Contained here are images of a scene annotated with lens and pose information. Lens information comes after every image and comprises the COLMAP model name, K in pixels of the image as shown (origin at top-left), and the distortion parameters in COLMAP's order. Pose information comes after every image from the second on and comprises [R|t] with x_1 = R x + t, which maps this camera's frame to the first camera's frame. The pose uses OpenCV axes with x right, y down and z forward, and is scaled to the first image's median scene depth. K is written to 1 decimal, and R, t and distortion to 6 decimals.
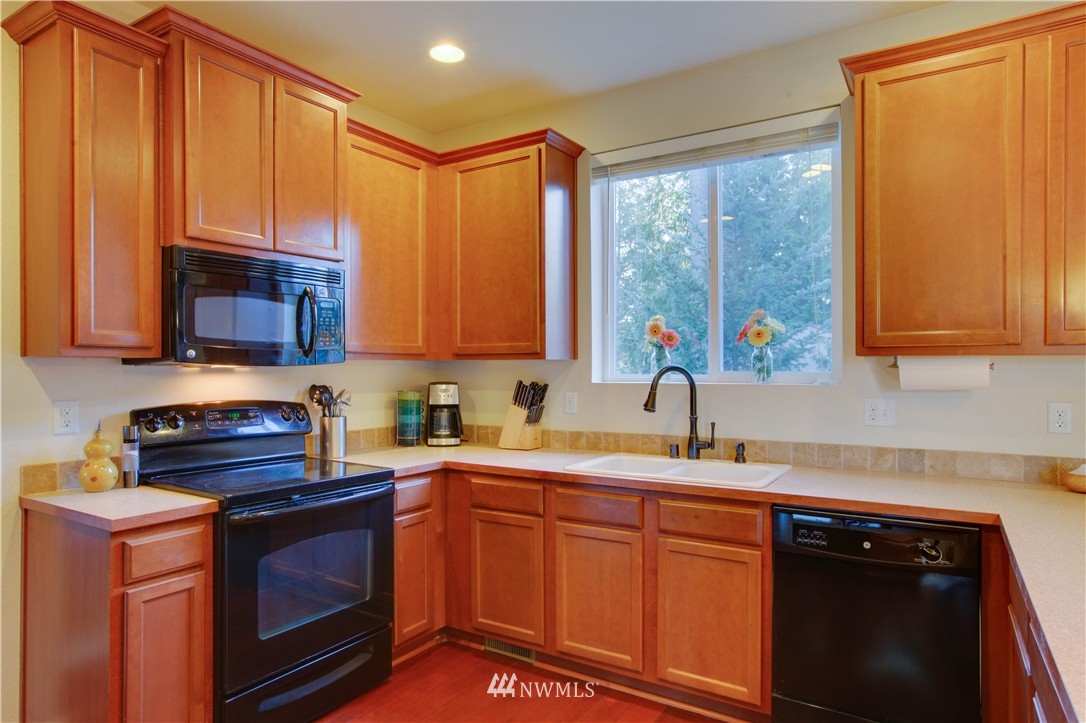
lens RADIAL K [[671.6, 0, 543.0], [0, 671.6, 361.5], [0, 0, 1]] dist [-0.001243, 0.000848]
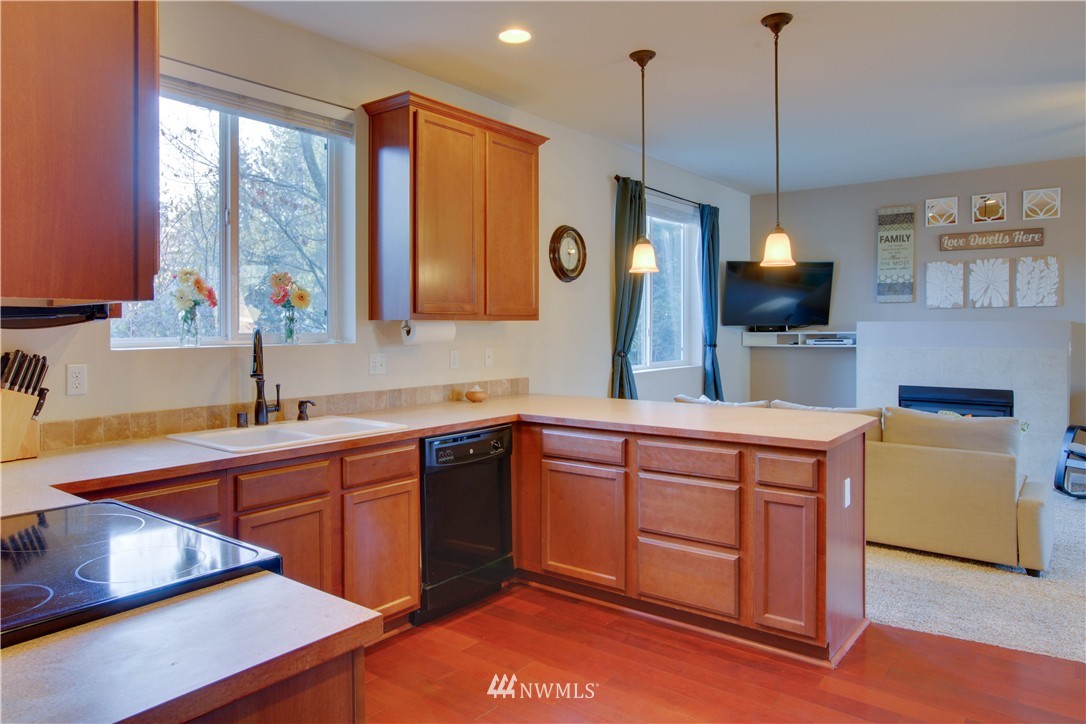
lens RADIAL K [[706.6, 0, 544.1], [0, 706.6, 321.7], [0, 0, 1]] dist [0.049861, 0.001624]
pose [[0.111274, 0.006807, 0.993766, -0.763380], [-0.010265, 0.999931, -0.005700, -0.000076], [-0.993737, -0.009566, 0.111336, 0.501742]]
